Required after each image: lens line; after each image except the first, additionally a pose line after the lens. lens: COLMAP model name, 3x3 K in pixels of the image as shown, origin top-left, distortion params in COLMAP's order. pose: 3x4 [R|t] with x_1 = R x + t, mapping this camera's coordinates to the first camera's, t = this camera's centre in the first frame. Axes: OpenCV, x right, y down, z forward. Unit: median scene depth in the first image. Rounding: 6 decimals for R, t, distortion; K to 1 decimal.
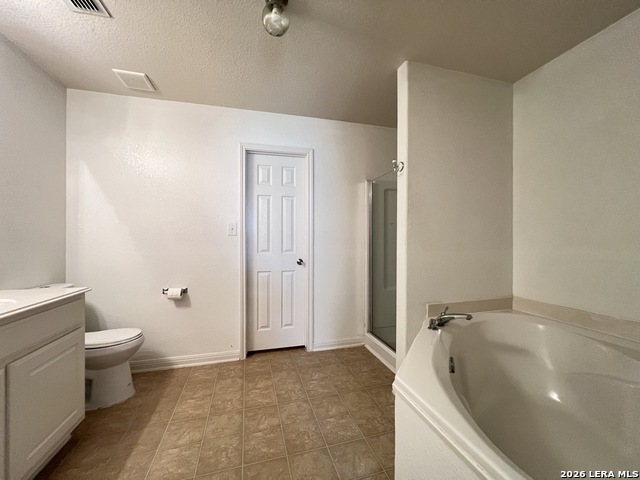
lens RADIAL K [[257.1, 0, 319.1], [0, 257.1, 239.4], [0, 0, 1]] dist [-0.001300, 0.000083]
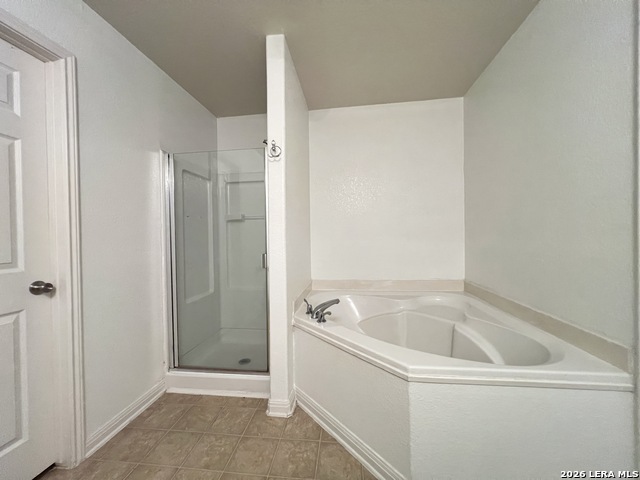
lens RADIAL K [[257.1, 0, 319.1], [0, 257.1, 239.4], [0, 0, 1]] dist [-0.001300, 0.000083]
pose [[0.384143, -0.019792, 0.923061, -0.306318], [0.014691, 0.999775, 0.015323, 0.002134], [-0.923157, 0.007674, 0.384347, 0.375576]]
